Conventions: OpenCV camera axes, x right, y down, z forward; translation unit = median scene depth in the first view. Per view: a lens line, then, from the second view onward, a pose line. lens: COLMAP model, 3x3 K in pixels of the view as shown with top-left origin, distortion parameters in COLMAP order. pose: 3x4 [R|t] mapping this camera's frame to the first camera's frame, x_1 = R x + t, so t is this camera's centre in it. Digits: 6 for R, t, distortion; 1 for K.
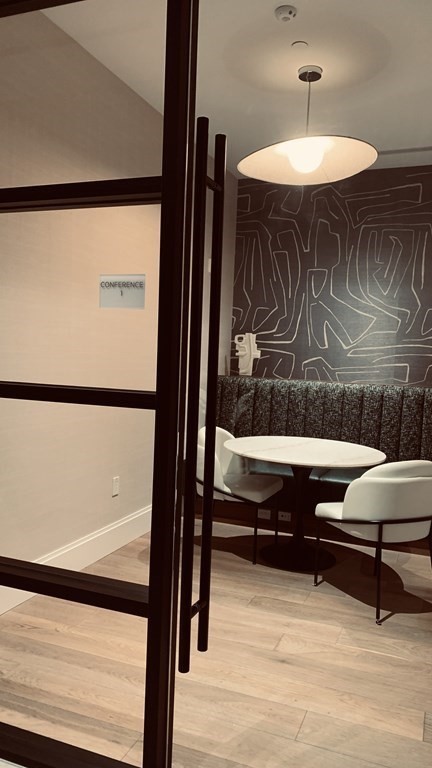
lens RADIAL K [[587.6, 0, 213.6], [0, 587.6, 391.4], [0, 0, 1]] dist [0.070843, -0.079603]
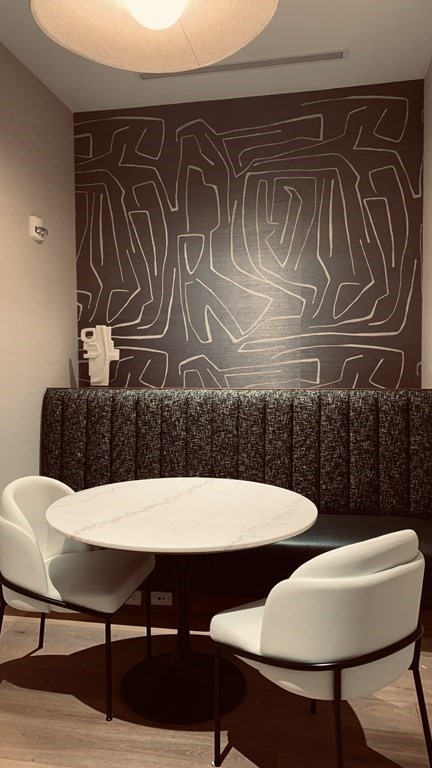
lens RADIAL K [[587.6, 0, 221.8], [0, 587.6, 384.4], [0, 0, 1]] dist [0.070843, -0.079603]
pose [[0.976116, -0.056069, 0.209892, 0.053053], [0.059674, 0.998159, -0.010879, -0.013303], [-0.208896, 0.023144, 0.977664, 0.301941]]
